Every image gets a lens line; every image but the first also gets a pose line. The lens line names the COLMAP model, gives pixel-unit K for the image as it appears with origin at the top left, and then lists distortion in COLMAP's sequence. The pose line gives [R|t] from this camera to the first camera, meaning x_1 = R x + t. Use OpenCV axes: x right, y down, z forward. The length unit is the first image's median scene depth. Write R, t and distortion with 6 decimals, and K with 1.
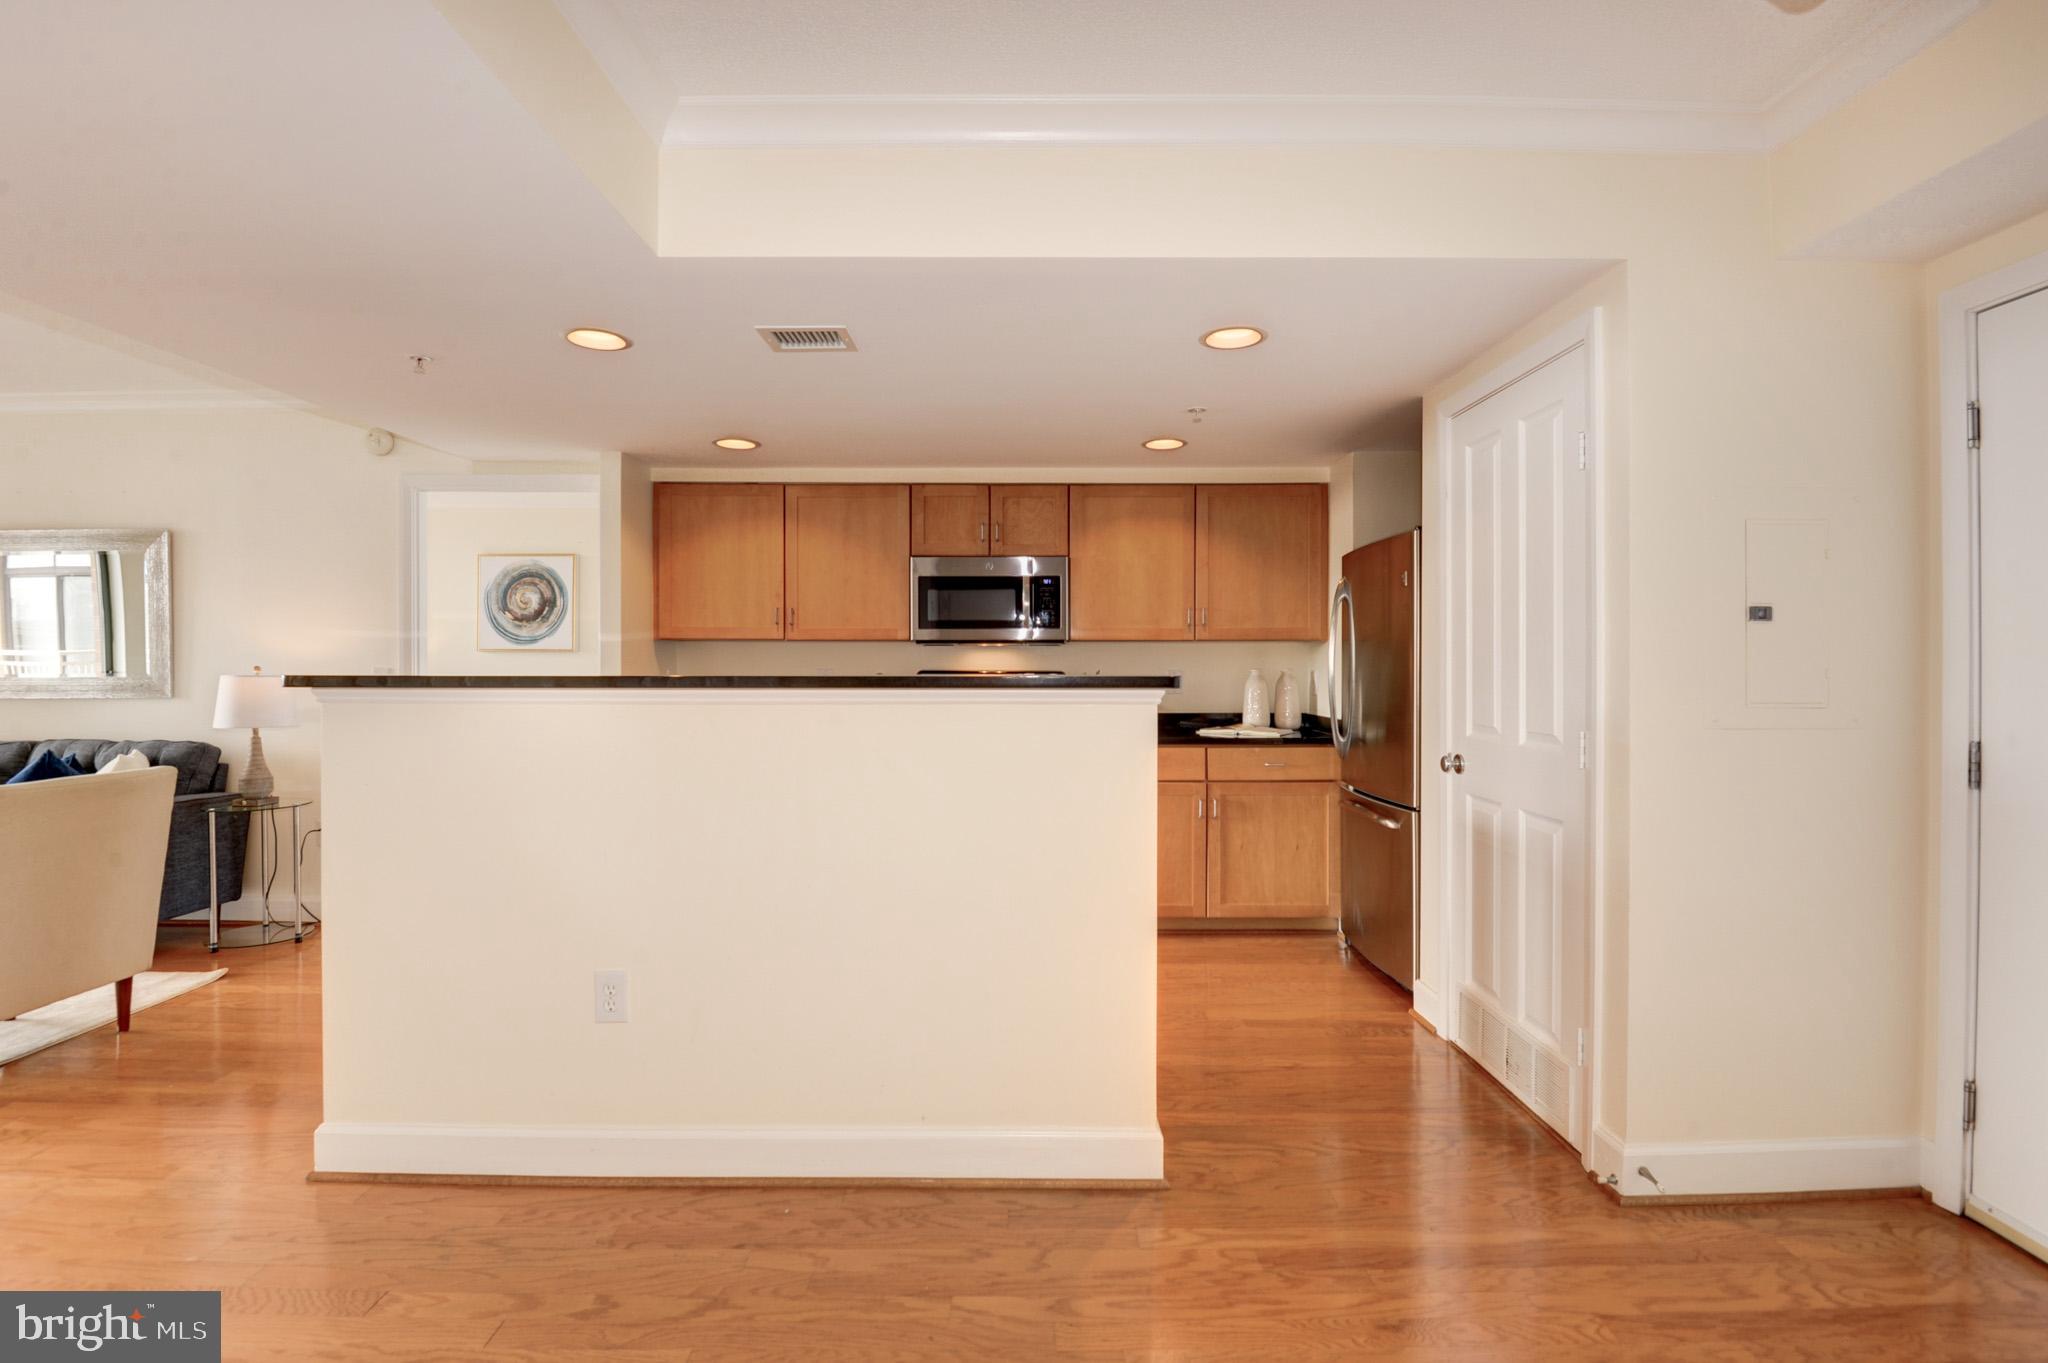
lens RADIAL K [[924.1, 0, 1012.7], [0, 924.1, 659.5], [0, 0, 1]] dist [-0.014191, -0.000637]
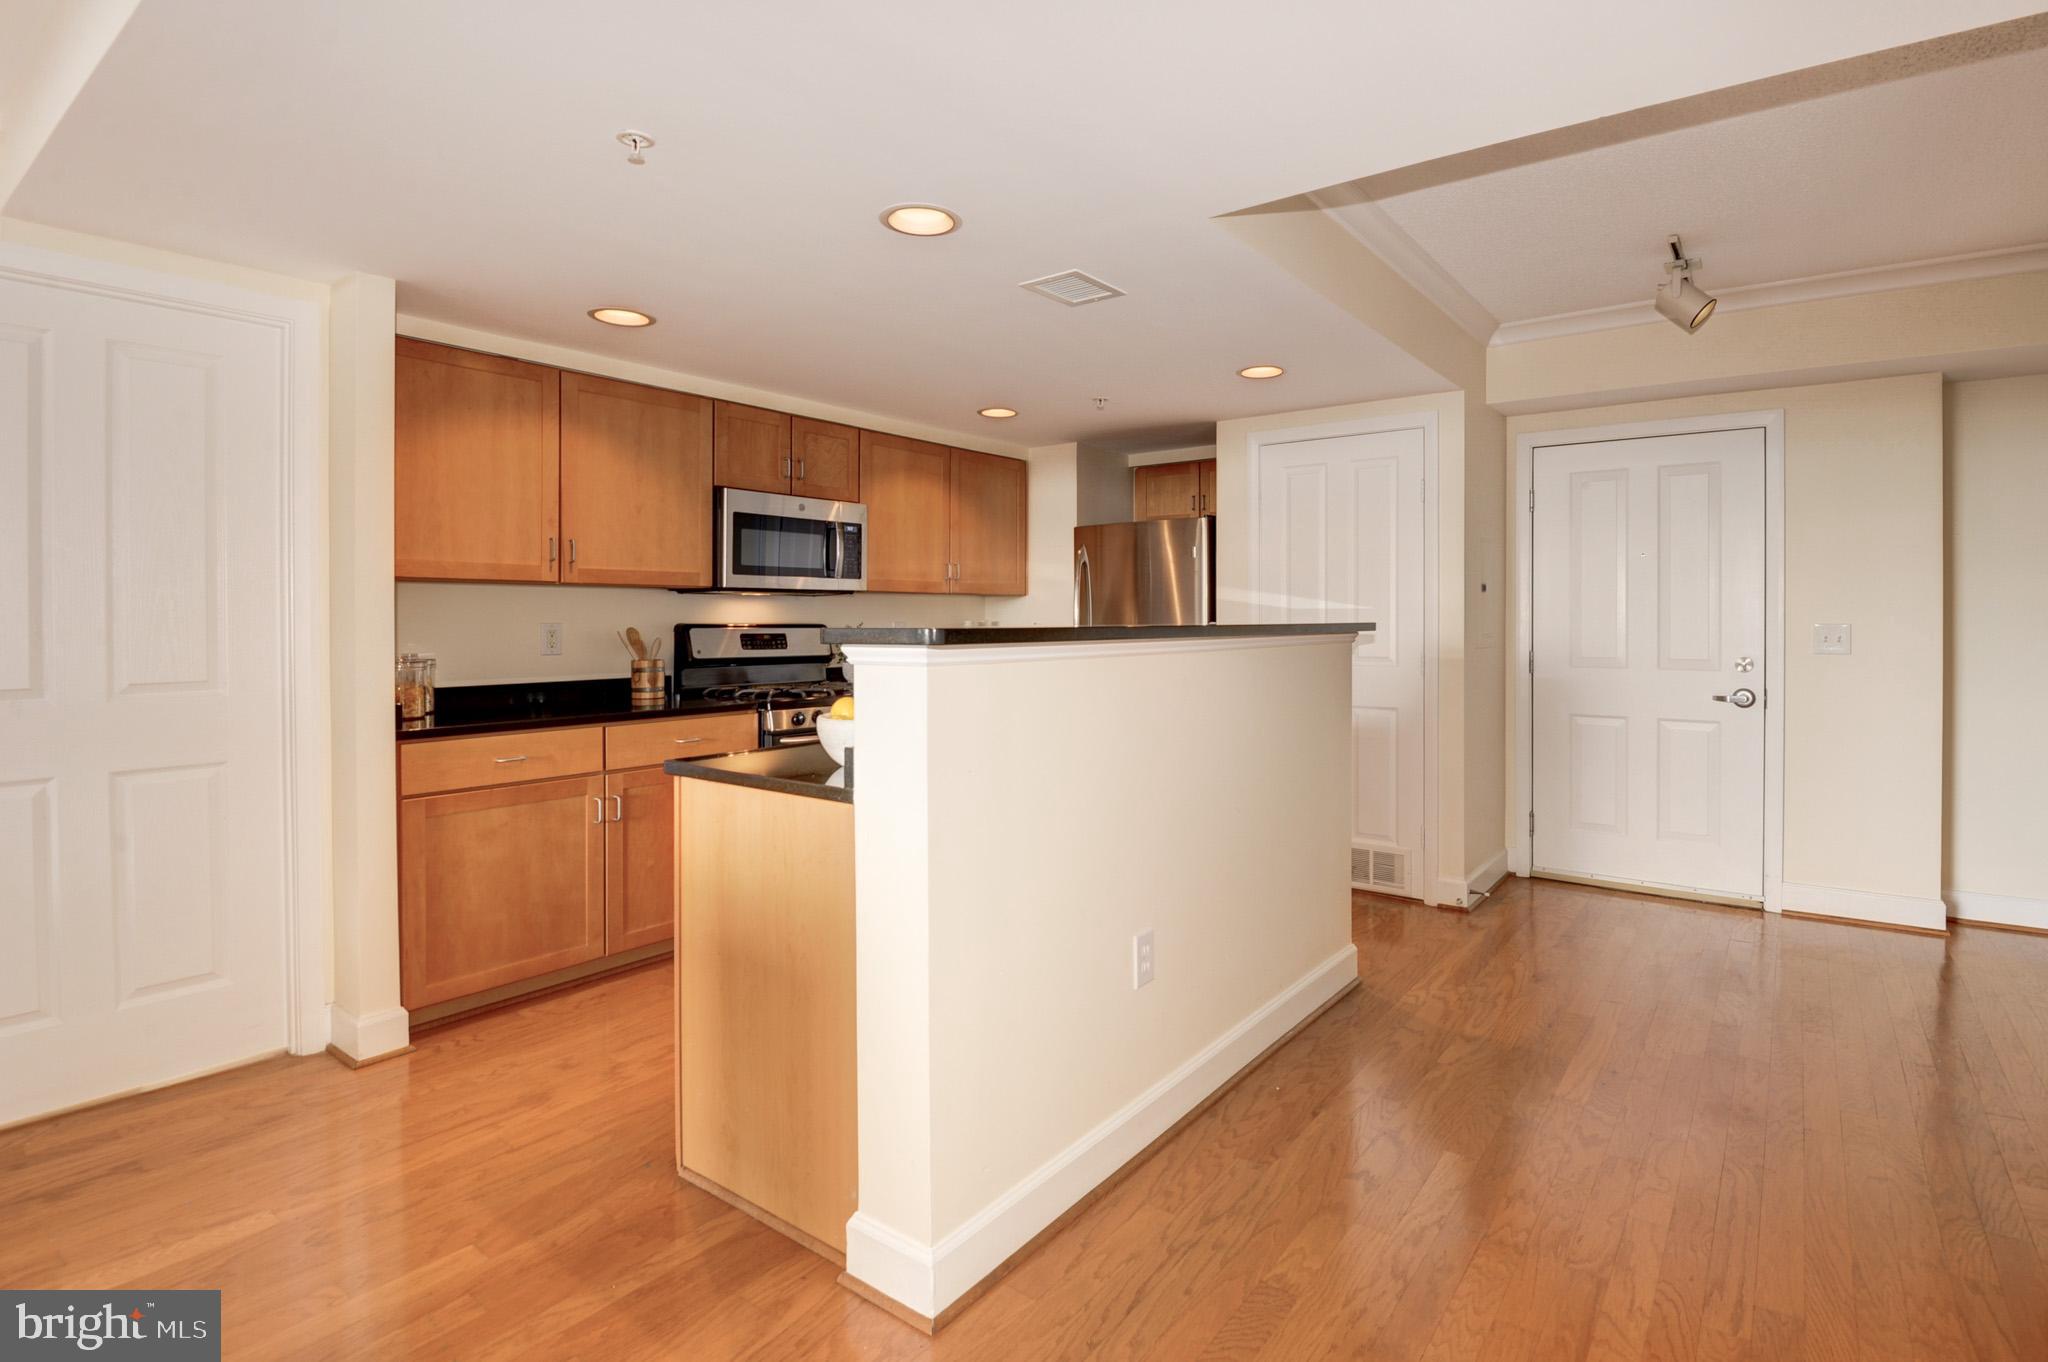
lens RADIAL K [[980.6, 0, 1075.4], [0, 980.6, 623.7], [0, 0, 1]] dist [0.001333, 0.000003]
pose [[0.597036, -0.005878, 0.802193, -0.635262], [-0.001887, 0.999960, 0.008732, 0.003383], [-0.802212, -0.006727, 0.597001, 0.217908]]
